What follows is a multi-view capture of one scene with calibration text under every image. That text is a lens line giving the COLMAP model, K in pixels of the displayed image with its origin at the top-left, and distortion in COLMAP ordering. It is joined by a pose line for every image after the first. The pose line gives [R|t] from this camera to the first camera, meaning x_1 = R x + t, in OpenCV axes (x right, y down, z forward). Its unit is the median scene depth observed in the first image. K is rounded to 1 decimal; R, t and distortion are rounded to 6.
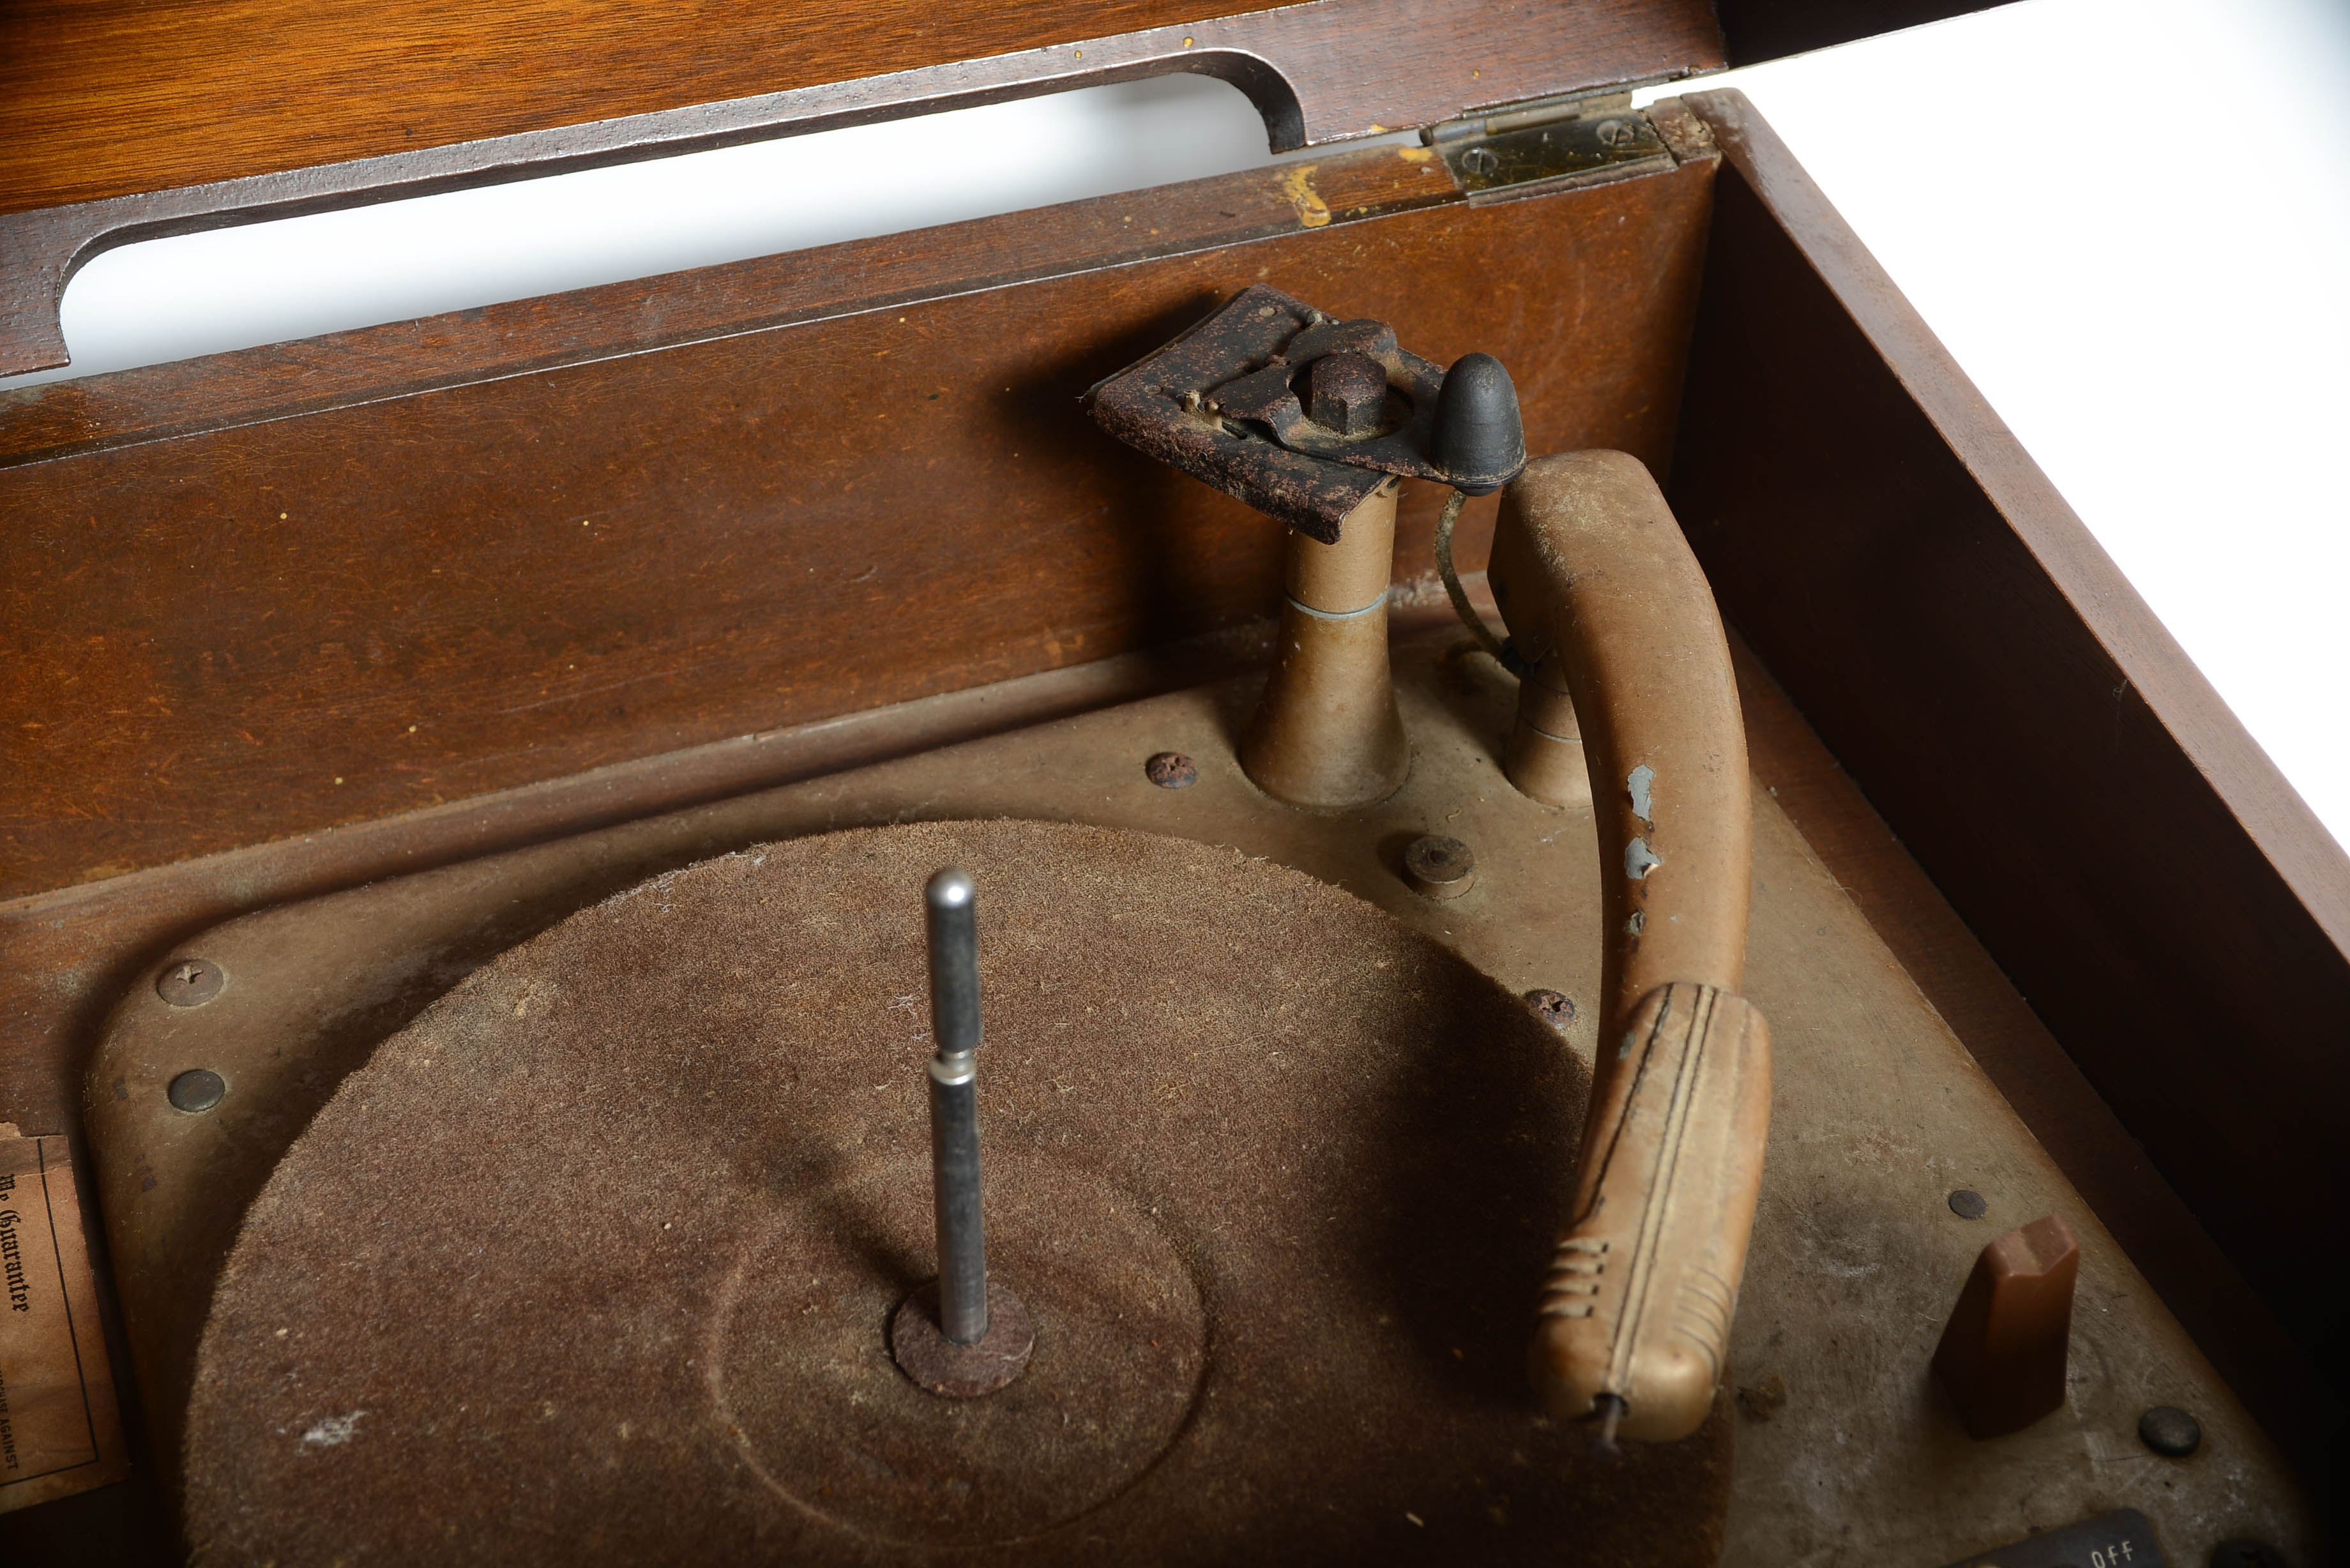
lens RADIAL K [[3489.4, 0, 1168.1], [0, 3489.4, 774.8], [0, 0, 1]] dist [0.024541, 0.038921]
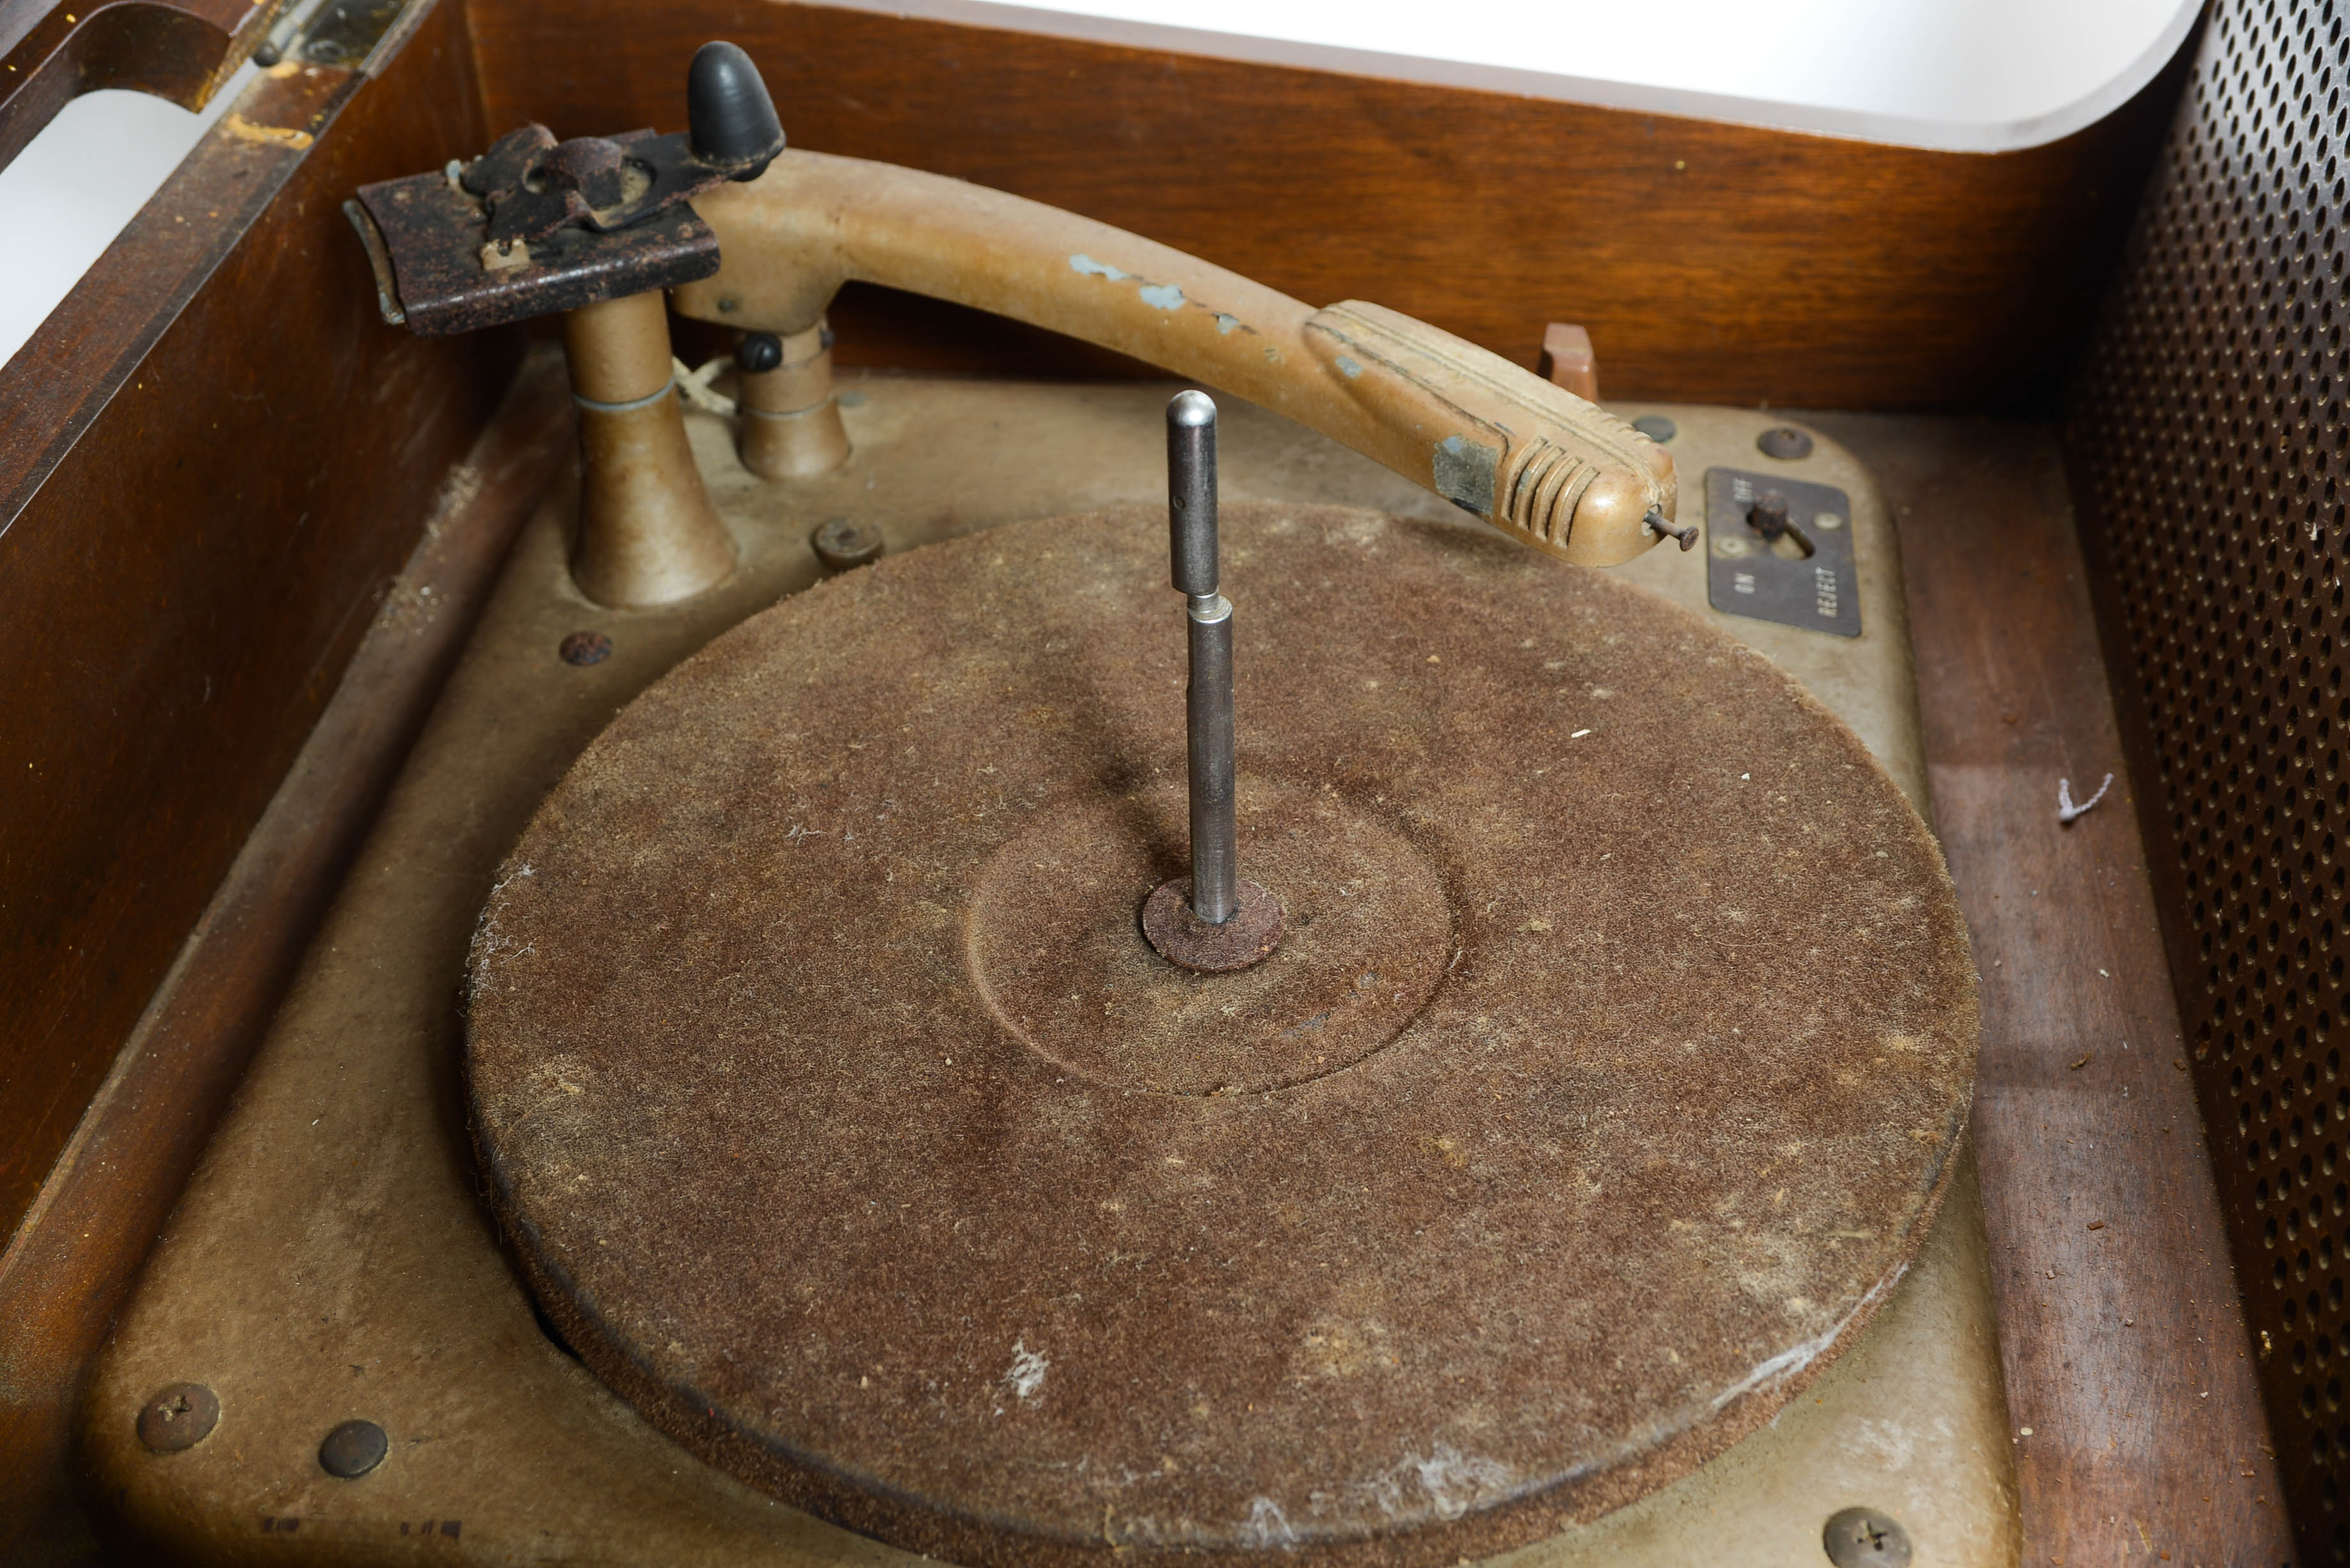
lens RADIAL K [[2915.3, 0, 1175.0], [0, 2915.3, 784.0], [0, 0, 1]] dist [0.004776, 0.073618]
pose [[0.470657, -0.580924, 0.664086, -0.544830], [0.612500, 0.756876, 0.227997, -0.064597], [-0.635079, 0.299445, 0.712045, 0.342000]]
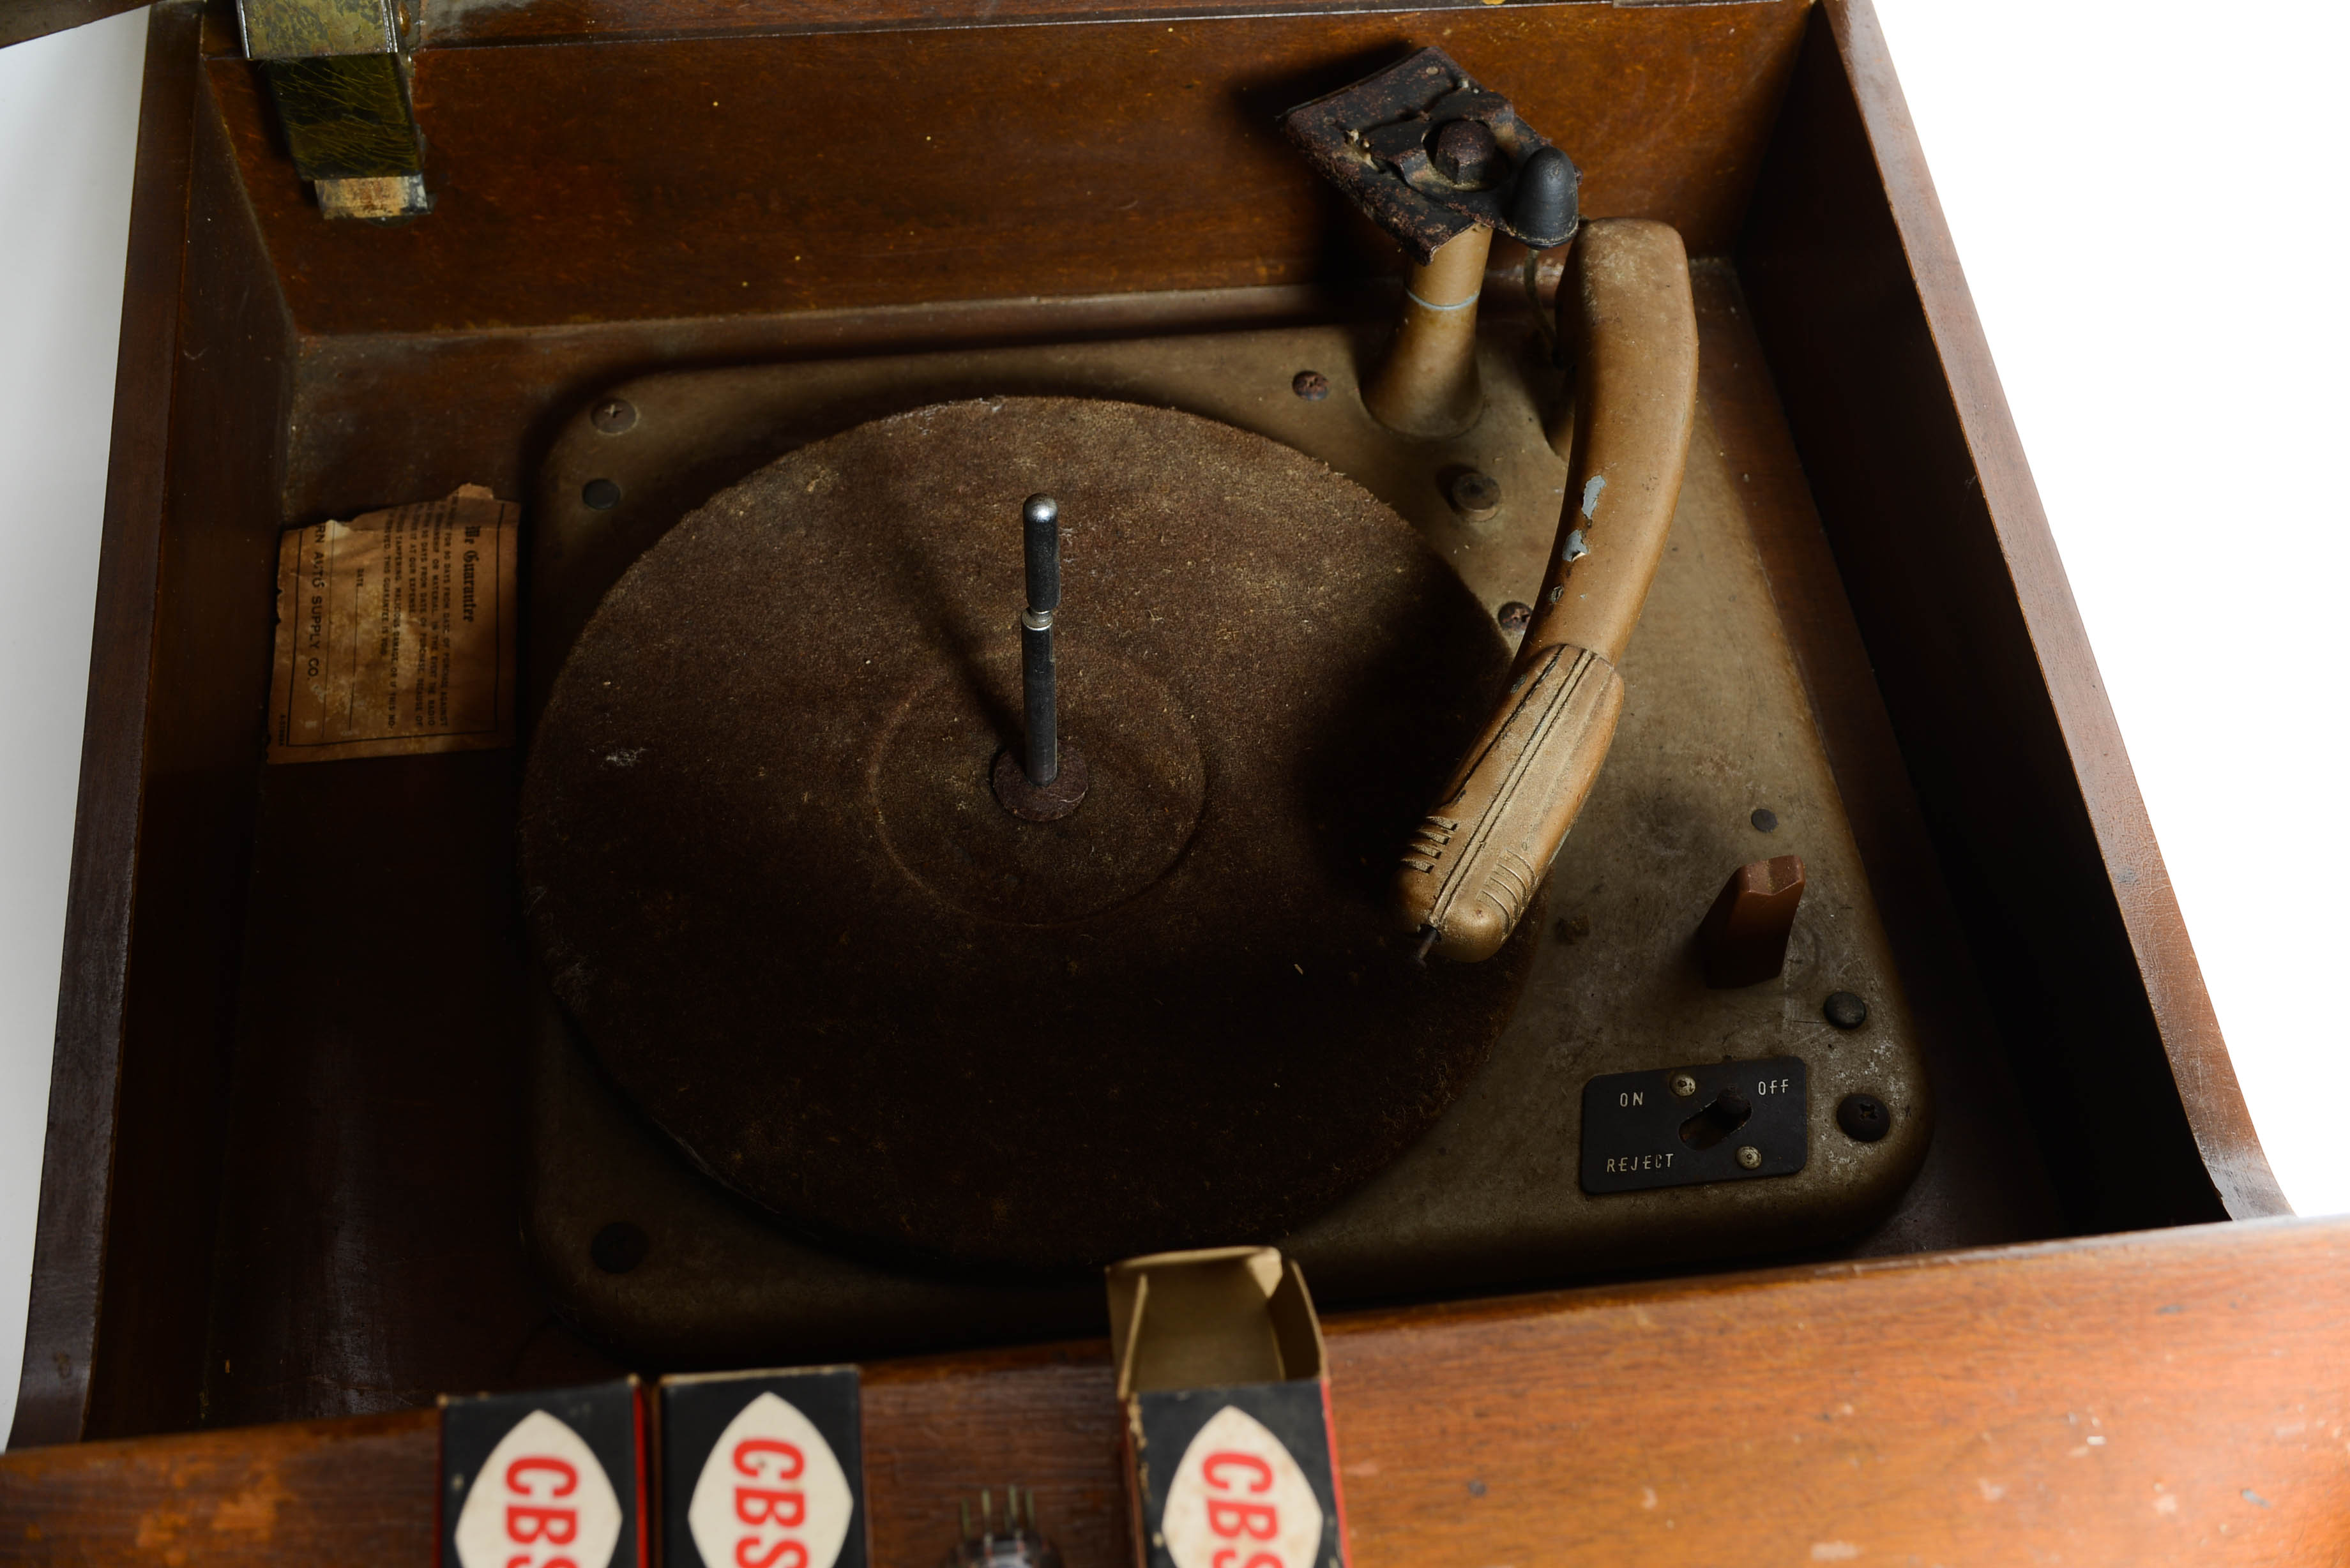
lens RADIAL K [[2521.9, 0, 1175.0], [0, 2521.9, 784.0], [0, 0, 1]] dist [-0.011372, 0.003491]
pose [[0.971360, 0.207617, -0.115562, 0.107849], [-0.173351, 0.951827, 0.252932, -0.105174], [0.162508, -0.225655, 0.960557, -0.018142]]
